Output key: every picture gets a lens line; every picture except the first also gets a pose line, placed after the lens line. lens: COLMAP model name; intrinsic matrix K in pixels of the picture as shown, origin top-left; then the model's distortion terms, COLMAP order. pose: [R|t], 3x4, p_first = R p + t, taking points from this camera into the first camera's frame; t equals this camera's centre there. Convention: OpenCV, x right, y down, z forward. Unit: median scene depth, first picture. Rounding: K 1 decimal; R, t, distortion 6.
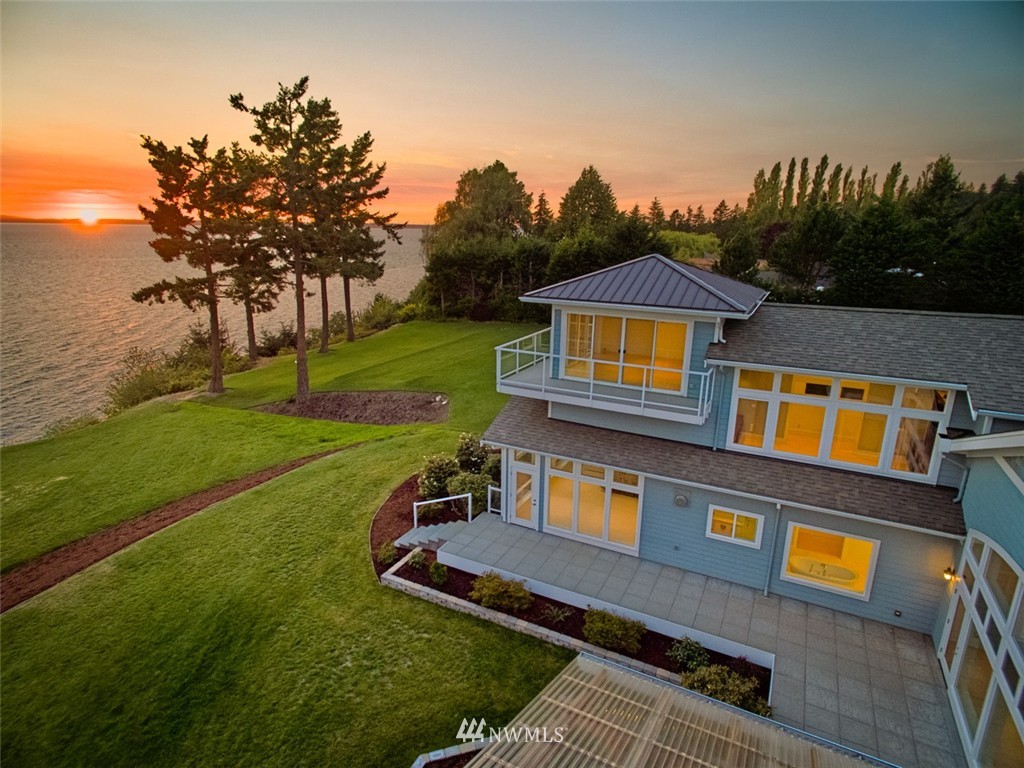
lens RADIAL K [[563.4, 0, 520.2], [0, 563.4, 379.6], [0, 0, 1]] dist [-0.010660, 0.003965]
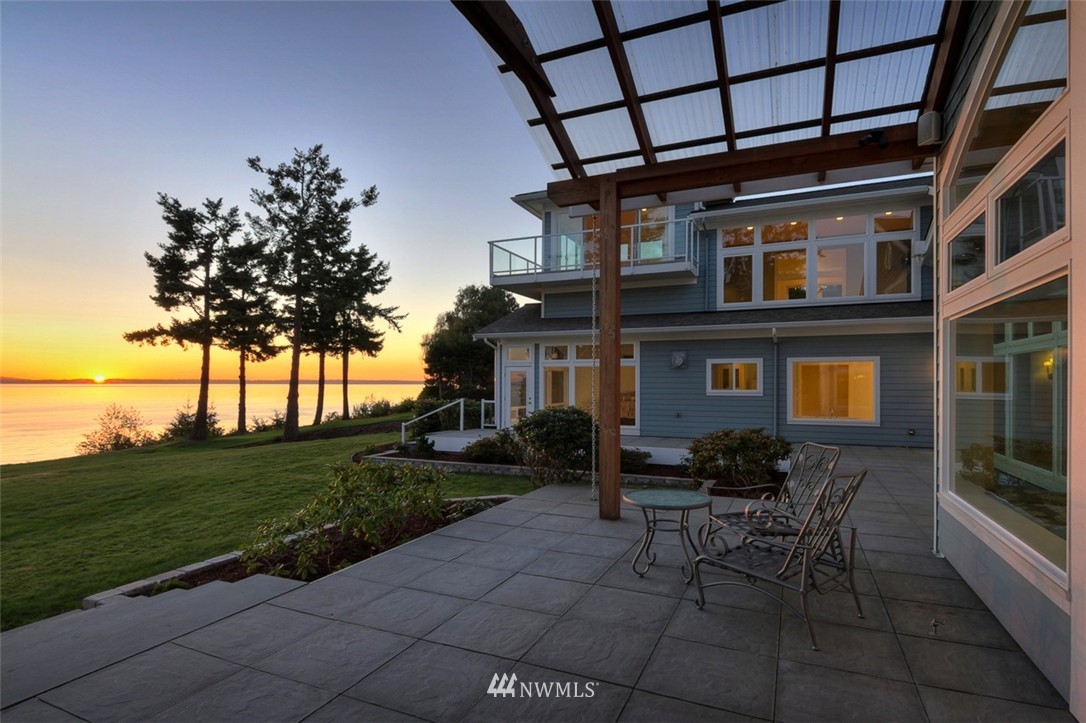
lens RADIAL K [[551.8, 0, 550.7], [0, 551.8, 361.9], [0, 0, 1]] dist [0.003265, -0.009535]
pose [[0.997976, -0.016350, 0.061452, 0.002003], [0.032581, 0.961365, -0.273342, 0.179105], [-0.054609, 0.274791, 0.959952, 0.034328]]
